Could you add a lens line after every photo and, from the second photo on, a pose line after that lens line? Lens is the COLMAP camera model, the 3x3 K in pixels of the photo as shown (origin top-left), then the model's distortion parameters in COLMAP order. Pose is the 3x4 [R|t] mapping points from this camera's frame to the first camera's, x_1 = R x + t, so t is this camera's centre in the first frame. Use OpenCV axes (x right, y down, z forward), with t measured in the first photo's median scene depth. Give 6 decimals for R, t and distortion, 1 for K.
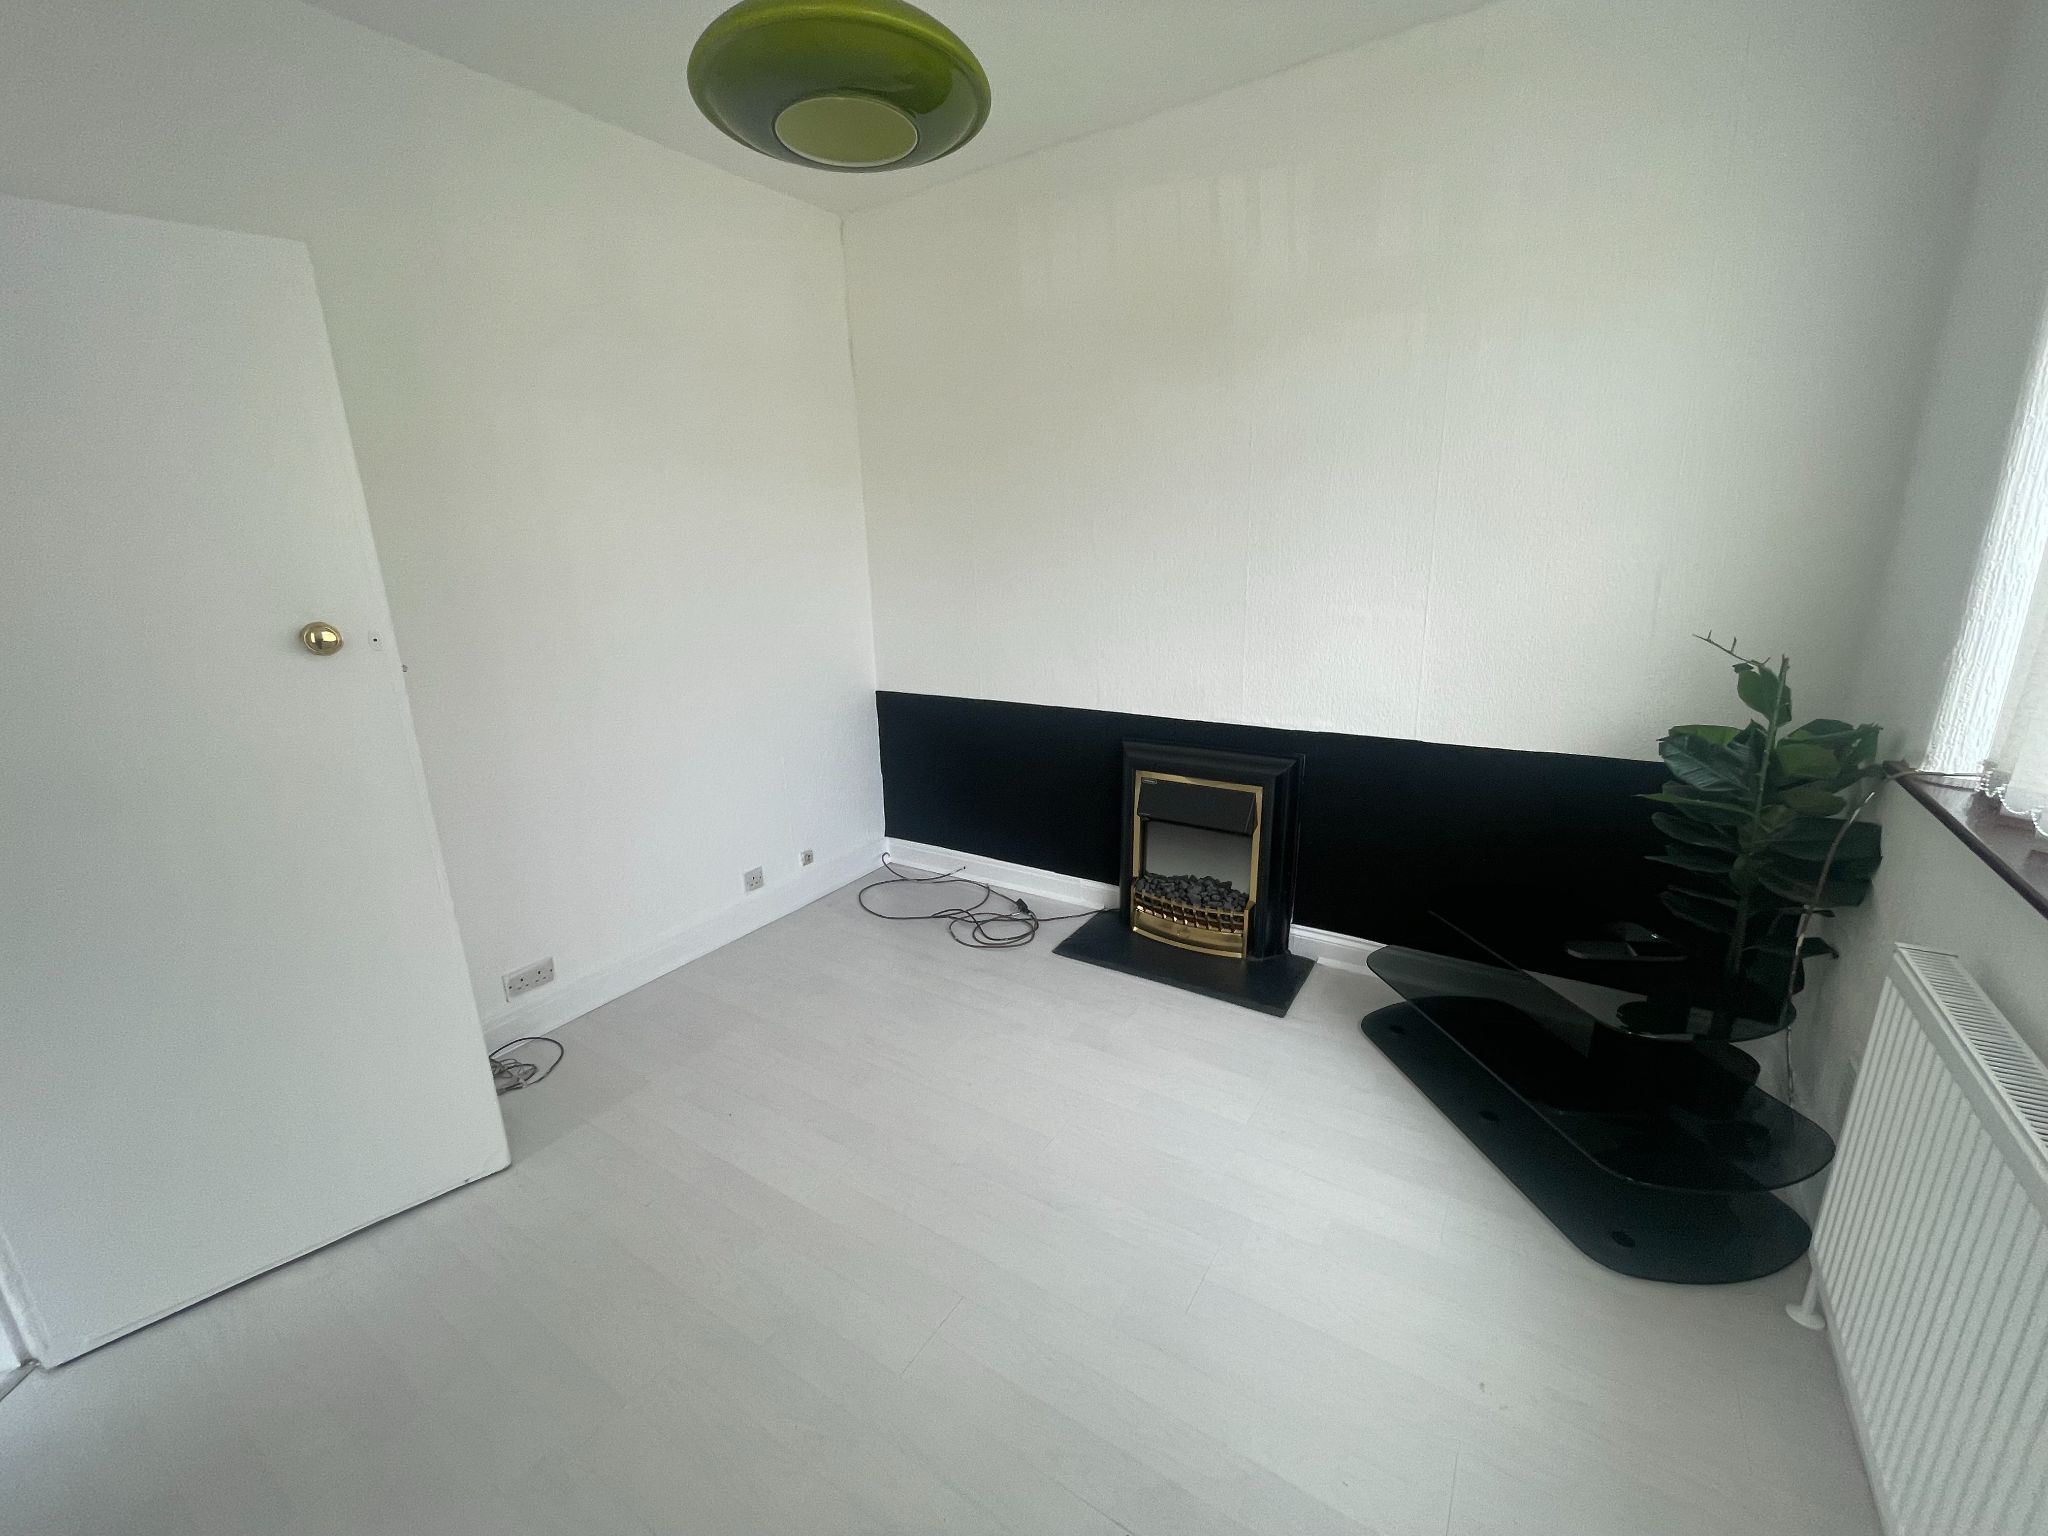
lens RADIAL K [[827.2, 0, 1023.1], [0, 827.2, 764.6], [0, 0, 1]] dist [-0.004004, -0.001335]
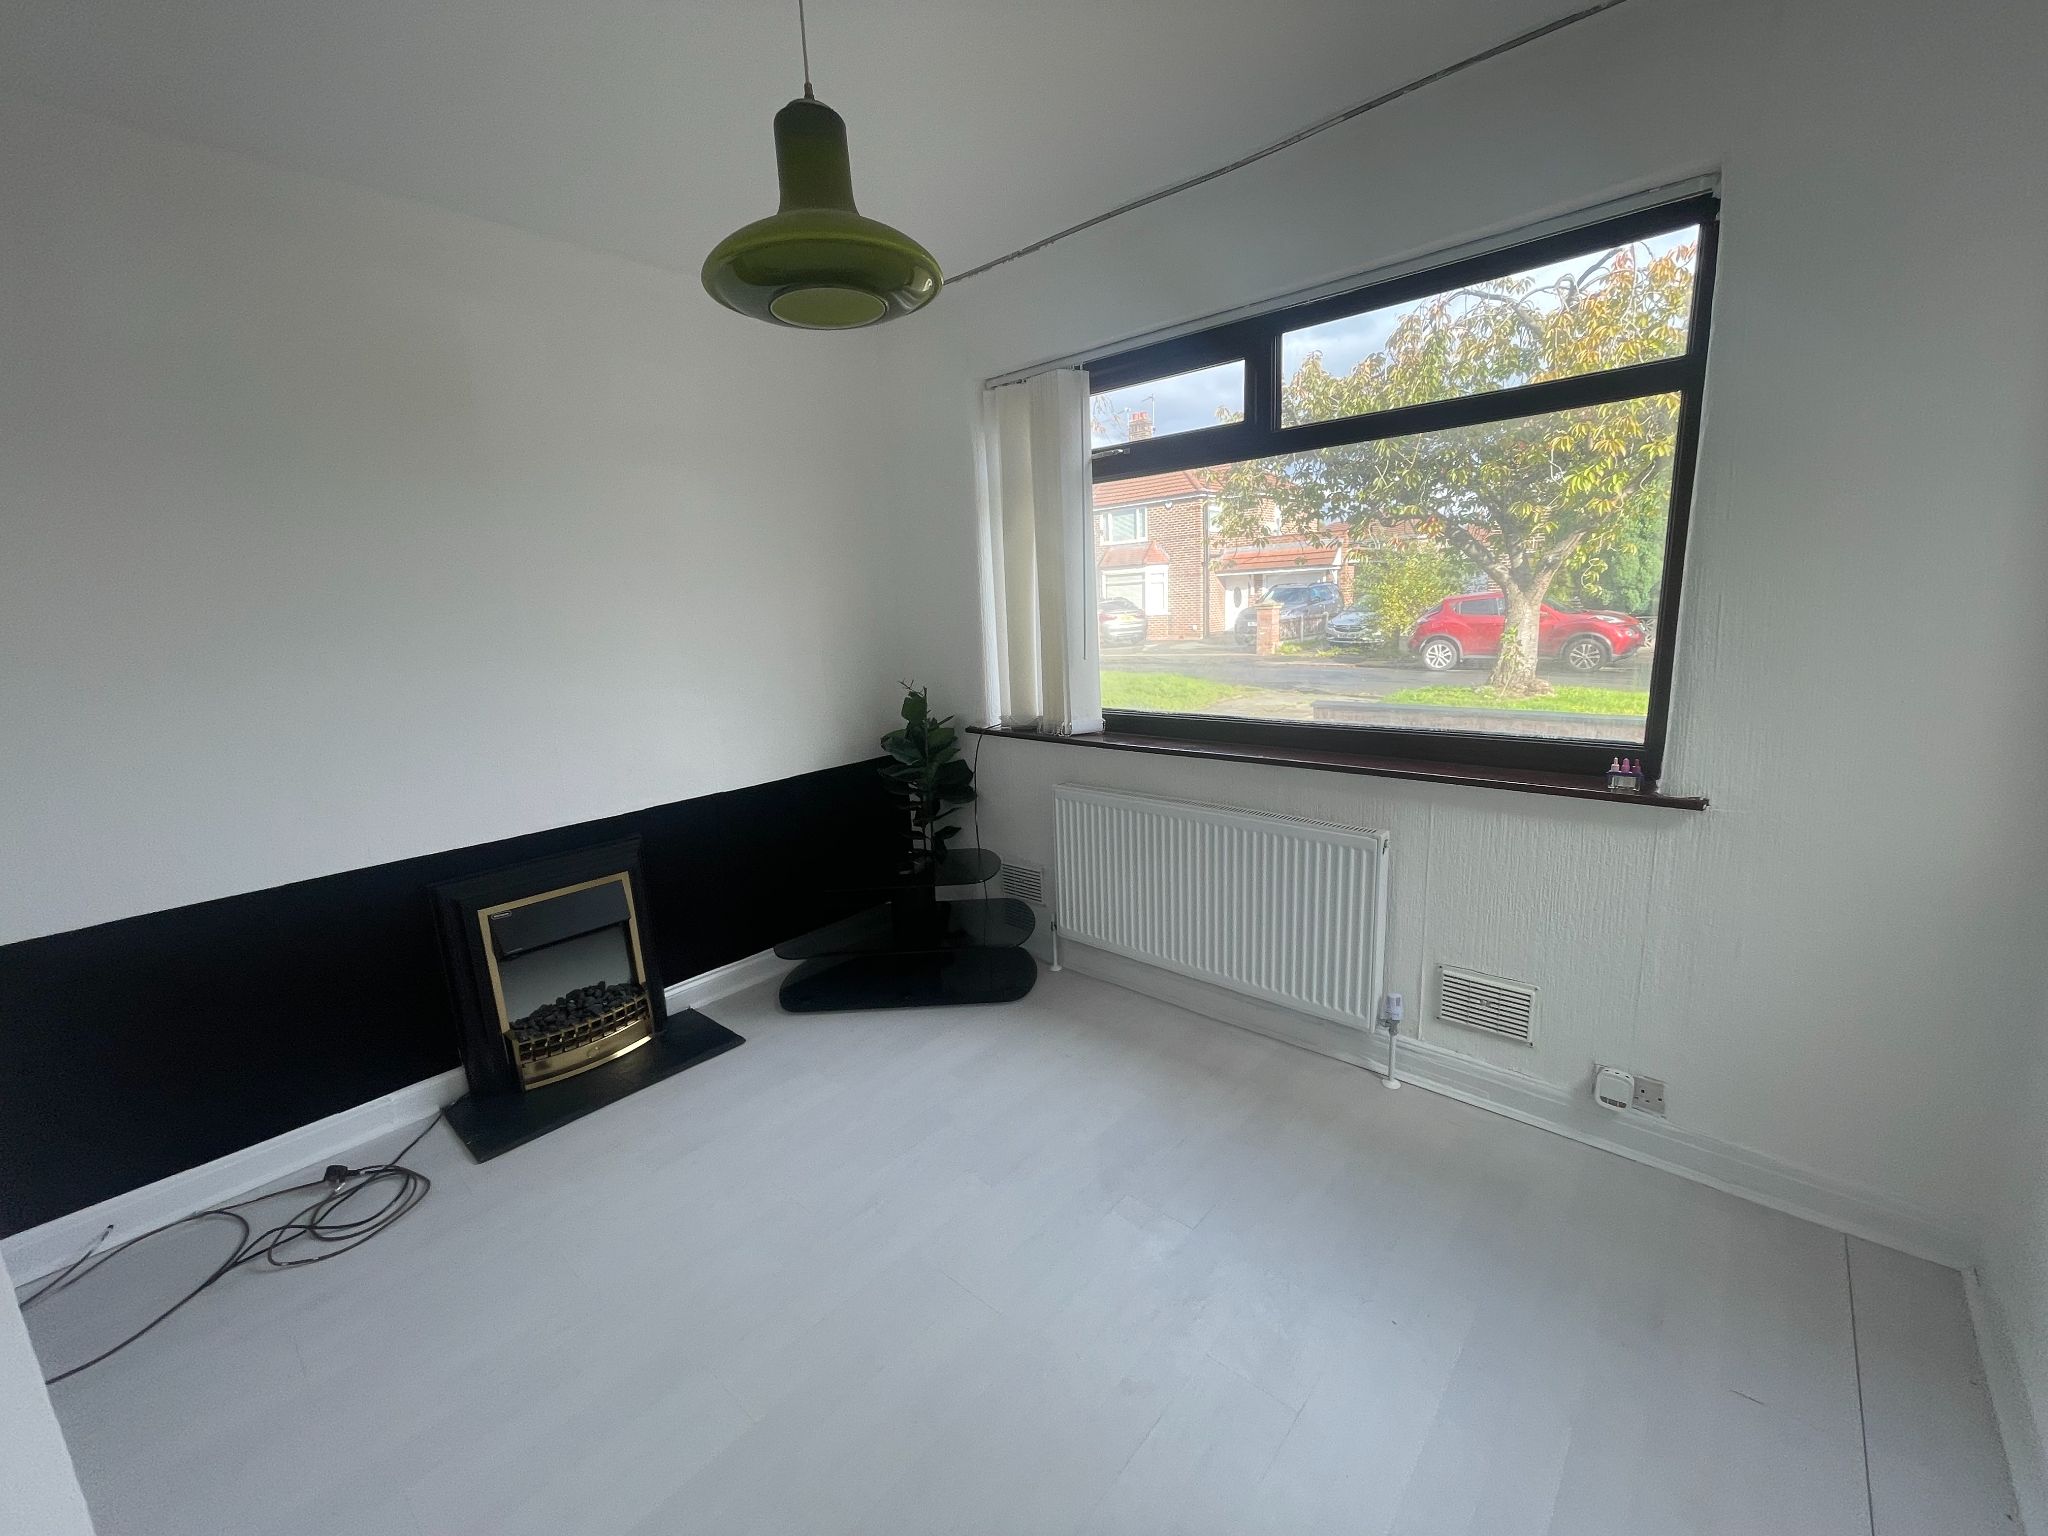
lens RADIAL K [[827.2, 0, 1029.4], [0, 827.2, 773.8], [0, 0, 1]] dist [-0.004004, -0.001335]
pose [[0.126374, -0.168990, 0.977482, -0.604317], [0.294177, 0.947440, 0.125764, -0.066249], [-0.947359, 0.271660, 0.169445, 0.287154]]
